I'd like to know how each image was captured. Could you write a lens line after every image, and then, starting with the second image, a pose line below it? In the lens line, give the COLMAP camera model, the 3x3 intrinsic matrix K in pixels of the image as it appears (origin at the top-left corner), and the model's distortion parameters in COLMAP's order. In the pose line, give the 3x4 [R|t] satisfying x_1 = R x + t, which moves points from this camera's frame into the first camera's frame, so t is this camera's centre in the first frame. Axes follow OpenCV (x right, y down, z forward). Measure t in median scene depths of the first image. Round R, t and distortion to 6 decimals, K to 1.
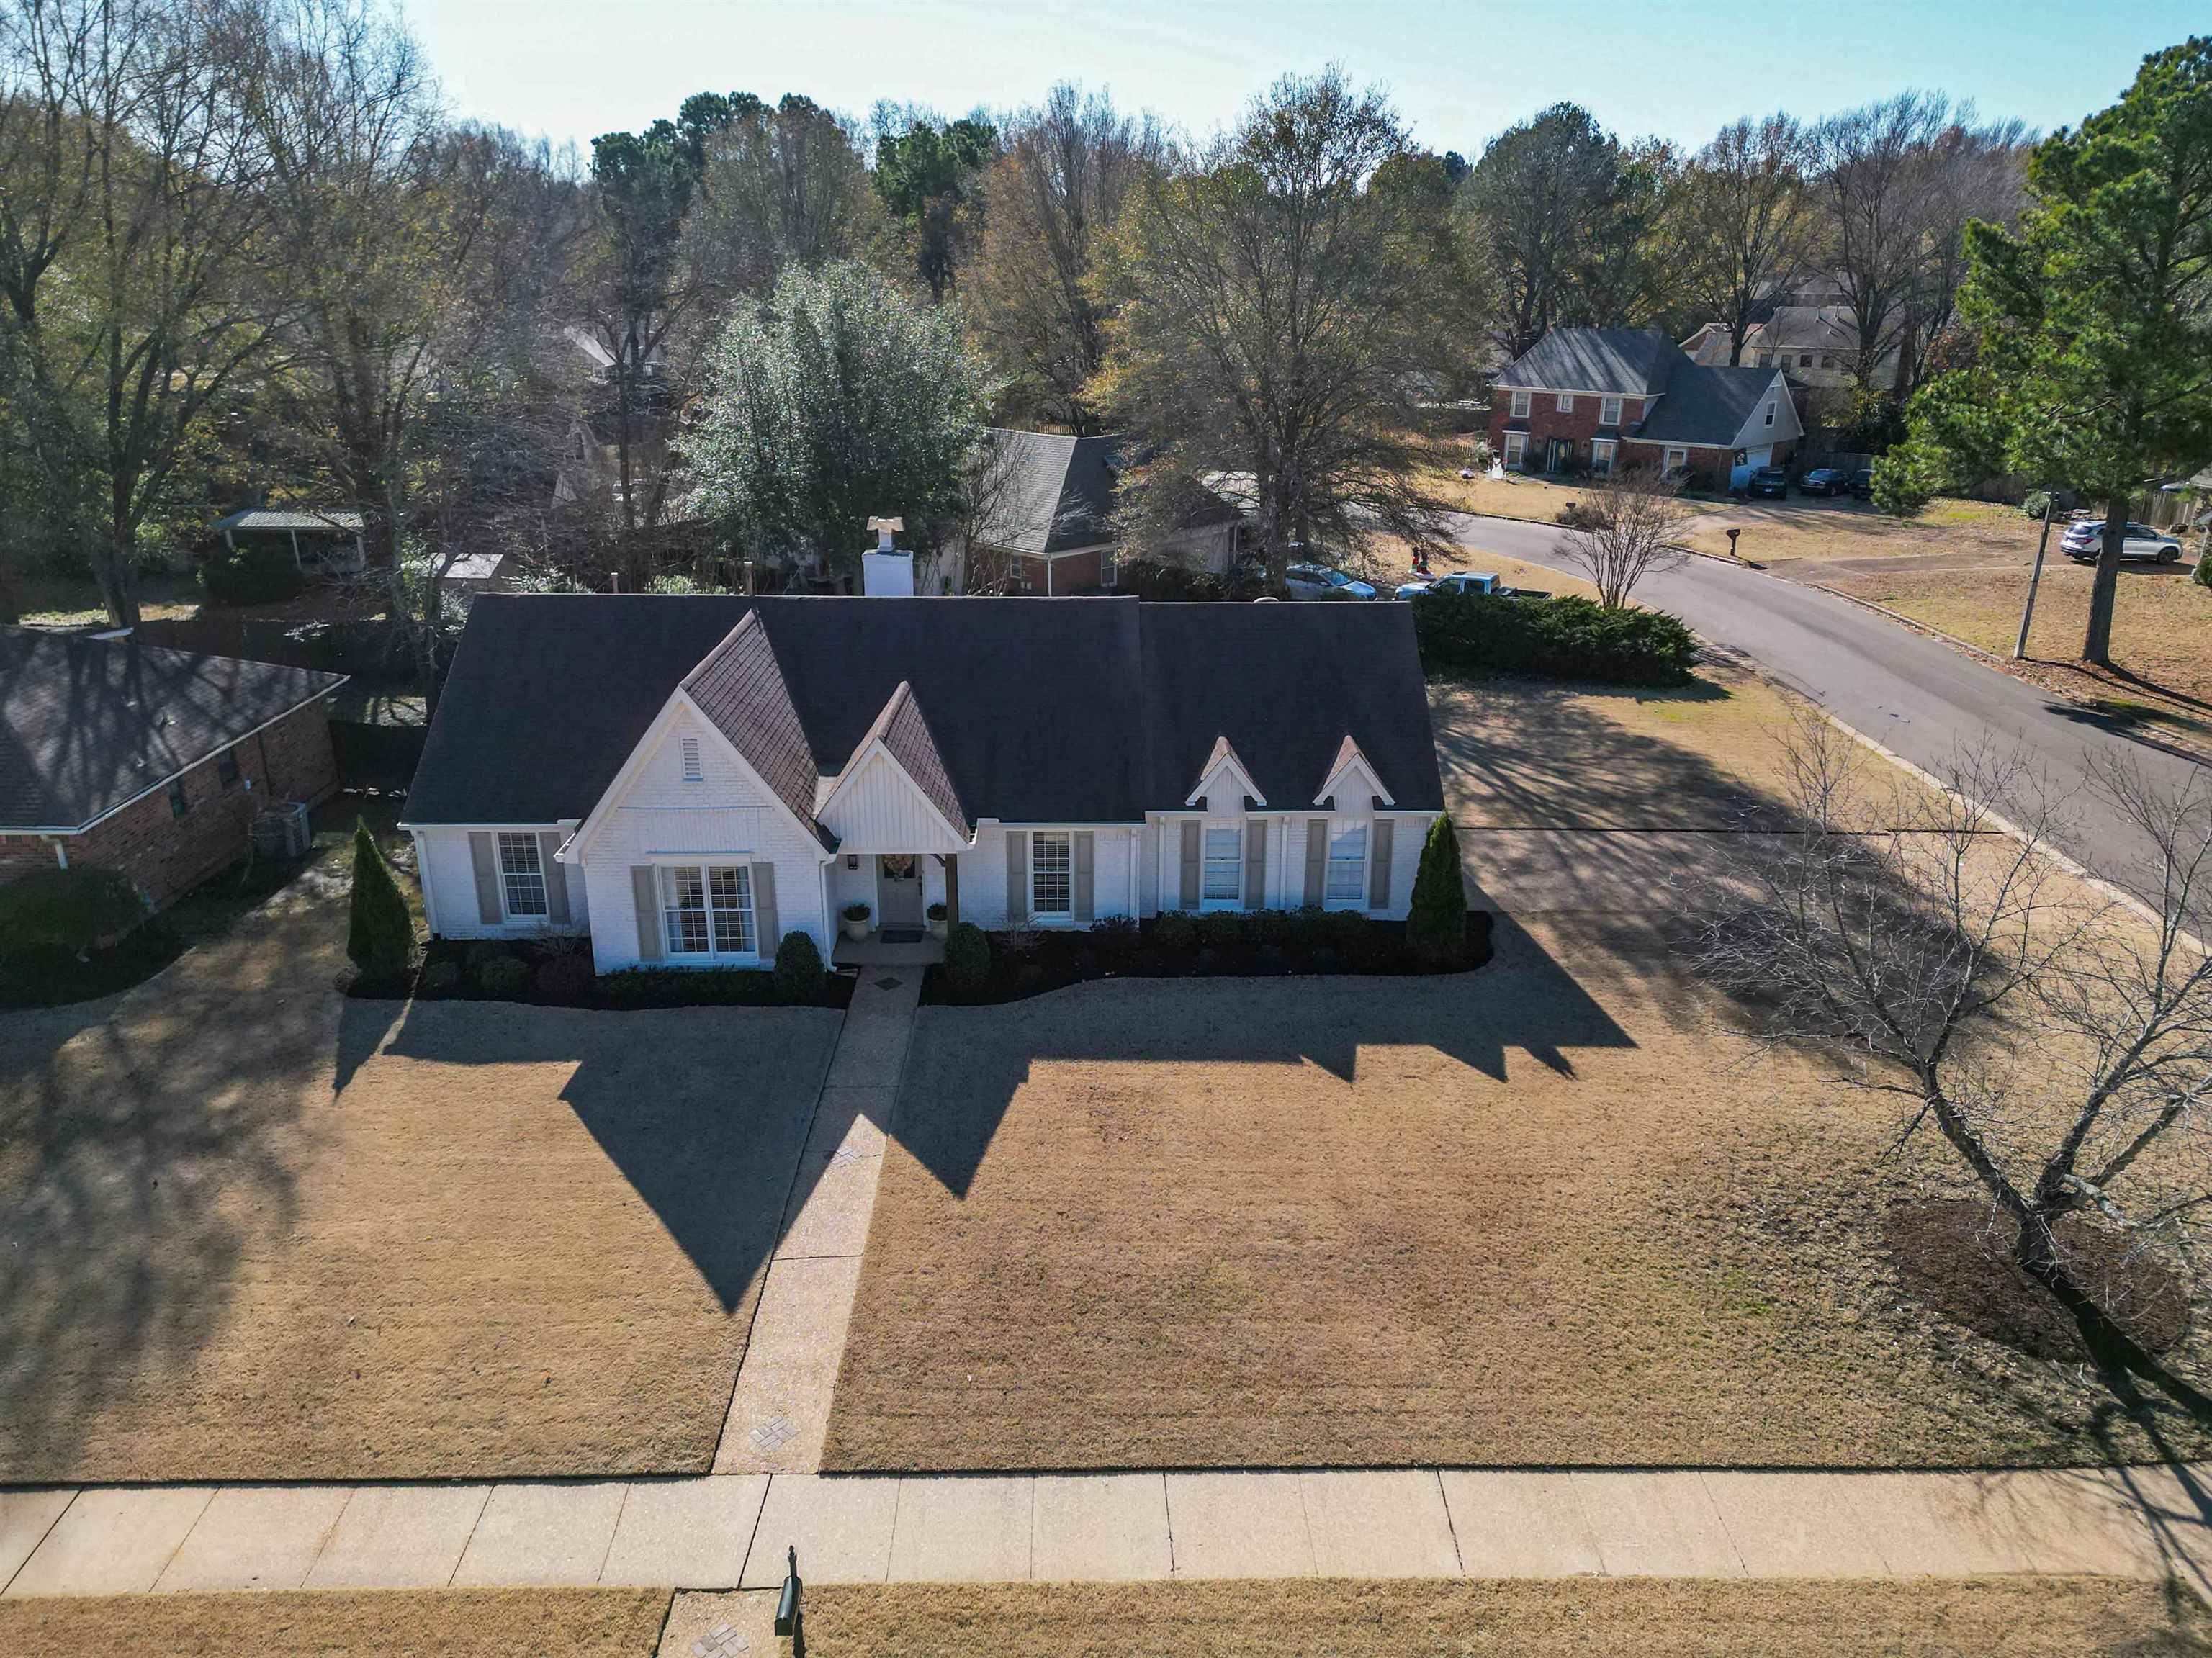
lens RADIAL K [[1574.9, 0, 1106.0], [0, 1574.9, 829.0], [0, 0, 1]] dist [0.031782, -0.006616]
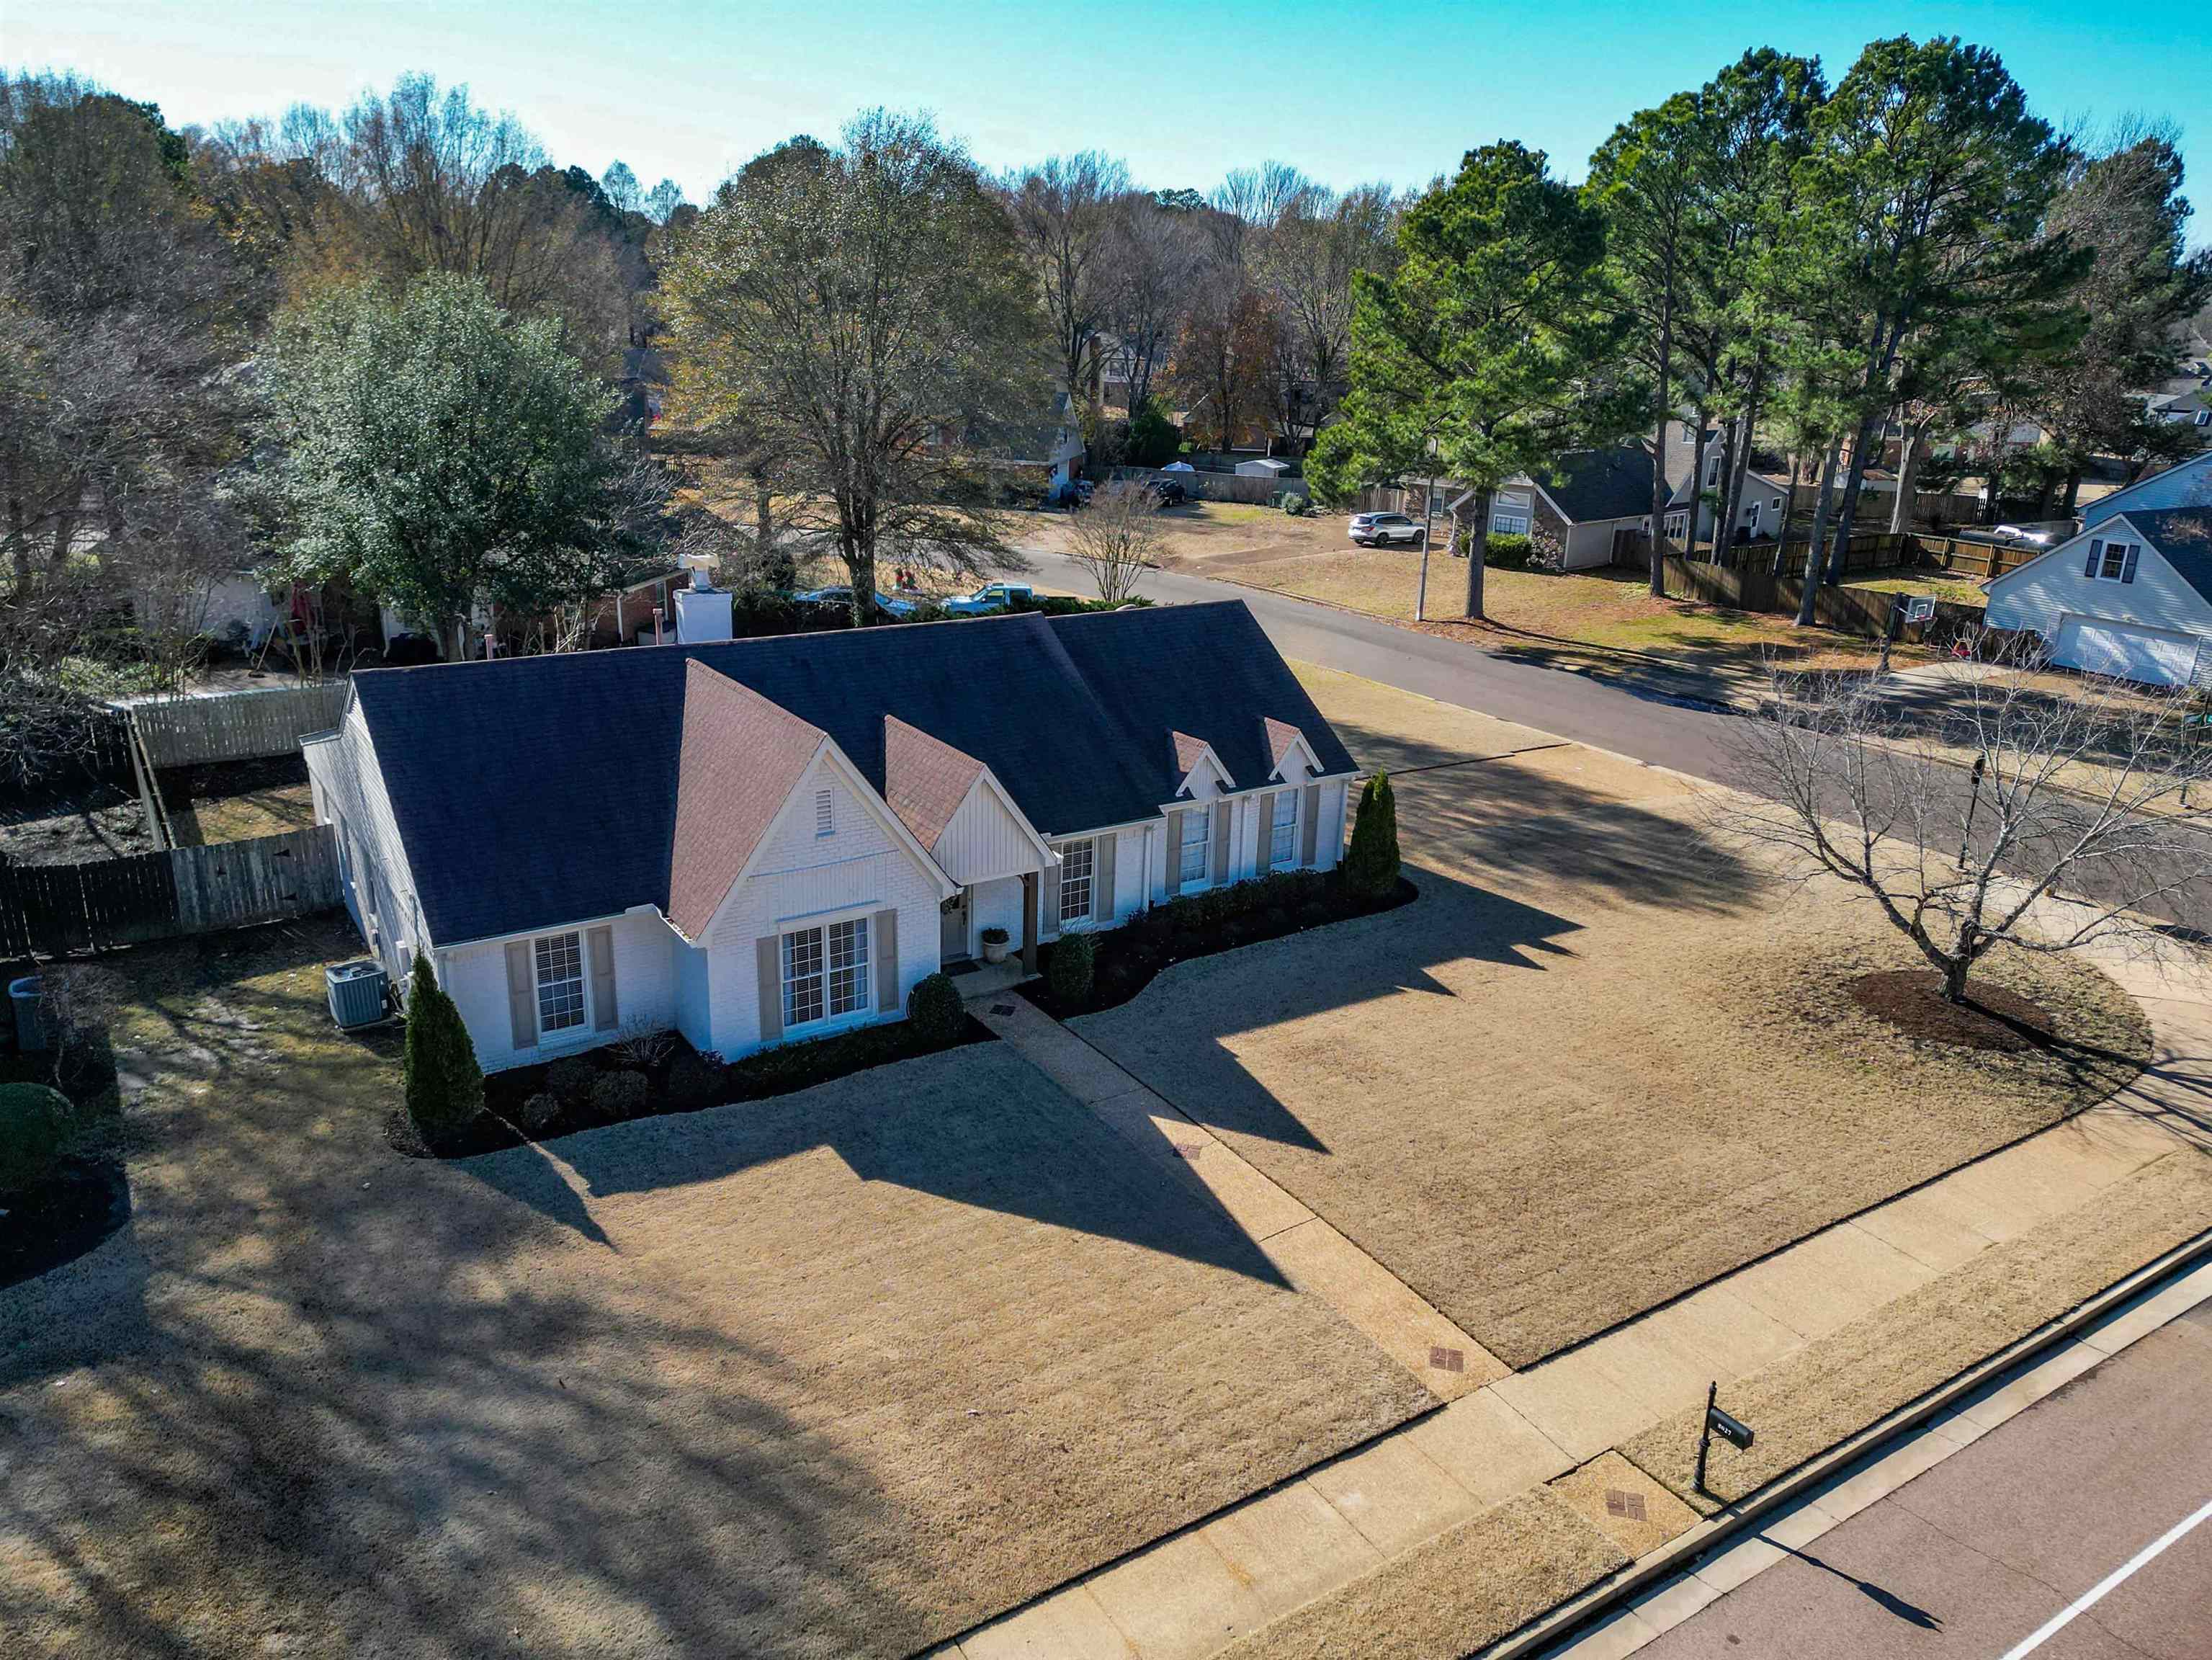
lens RADIAL K [[1611.7, 0, 1106.0], [0, 1611.7, 830.0], [0, 0, 1]] dist [0.039012, -0.000512]
pose [[0.843290, -0.150411, 0.515983, -0.586633], [0.161053, 0.986644, 0.024395, -0.028427], [-0.512761, 0.062528, 0.856252, 0.086251]]
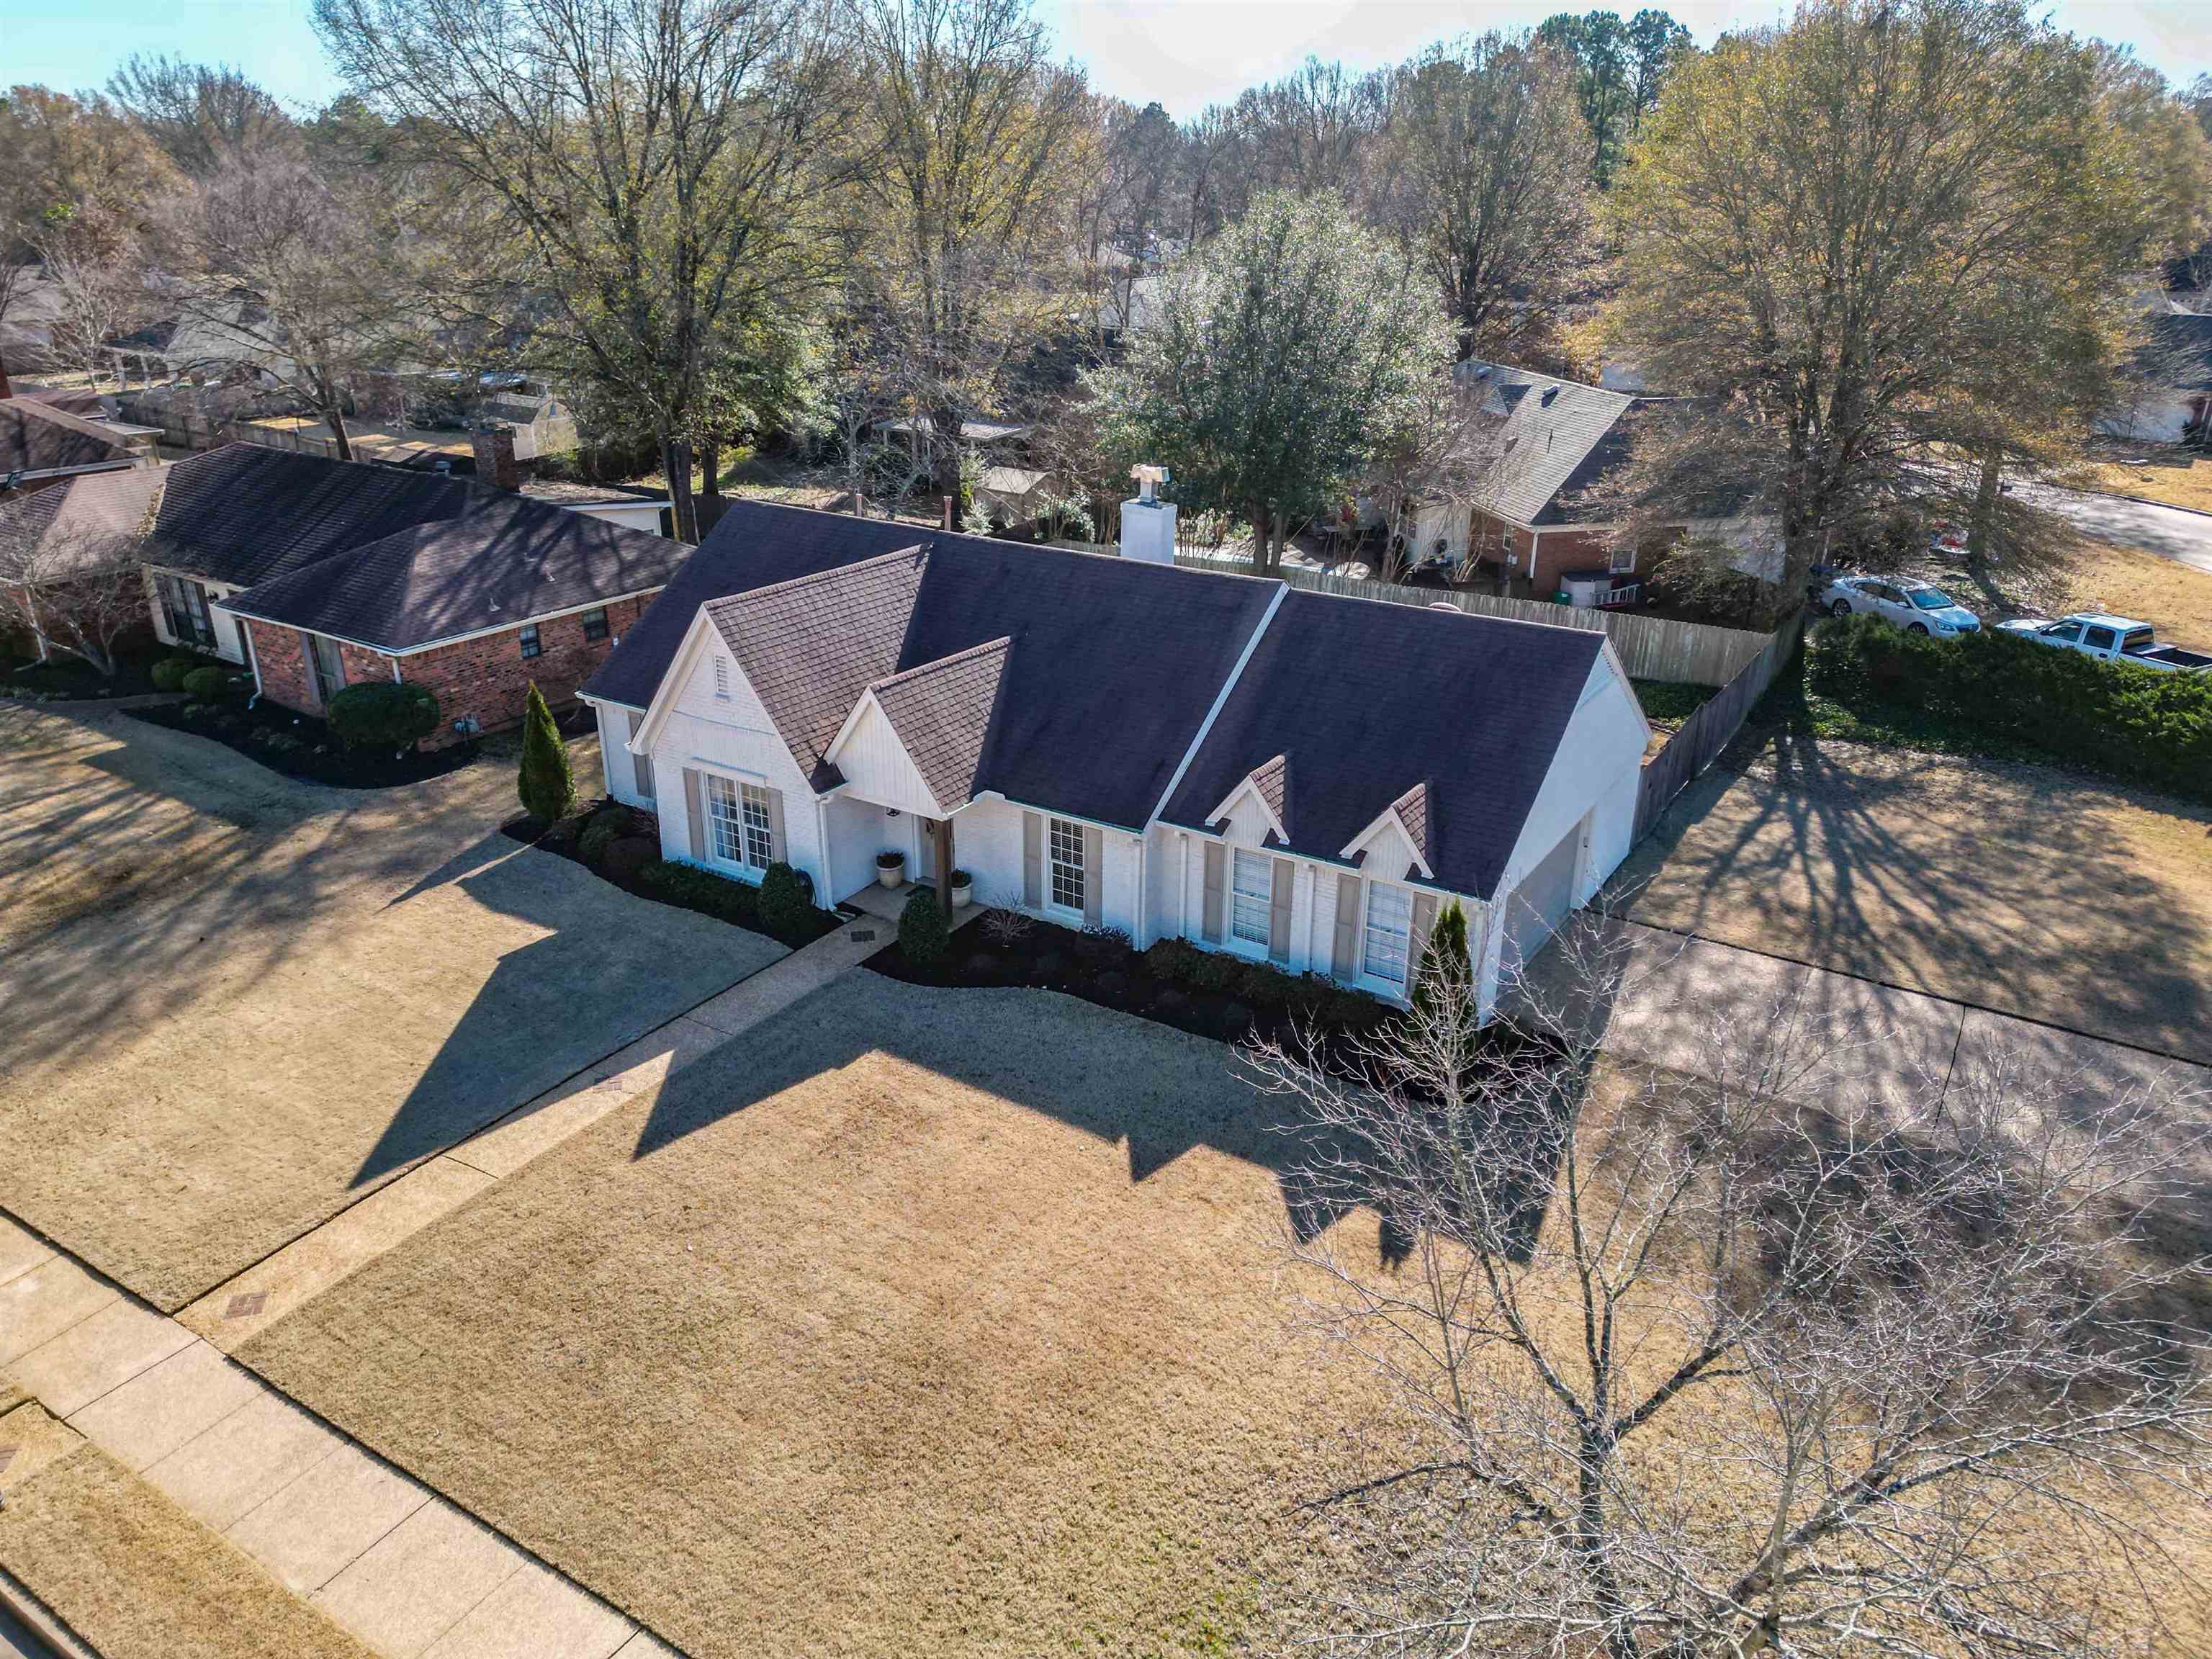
lens RADIAL K [[1548.2, 0, 1106.0], [0, 1548.2, 829.5], [0, 0, 1]] dist [0.032460, -0.006363]
pose [[0.833593, 0.214449, -0.509053, 0.462008], [-0.192680, 0.976566, 0.095878, -0.087990], [0.517685, 0.018161, 0.855379, 0.248353]]
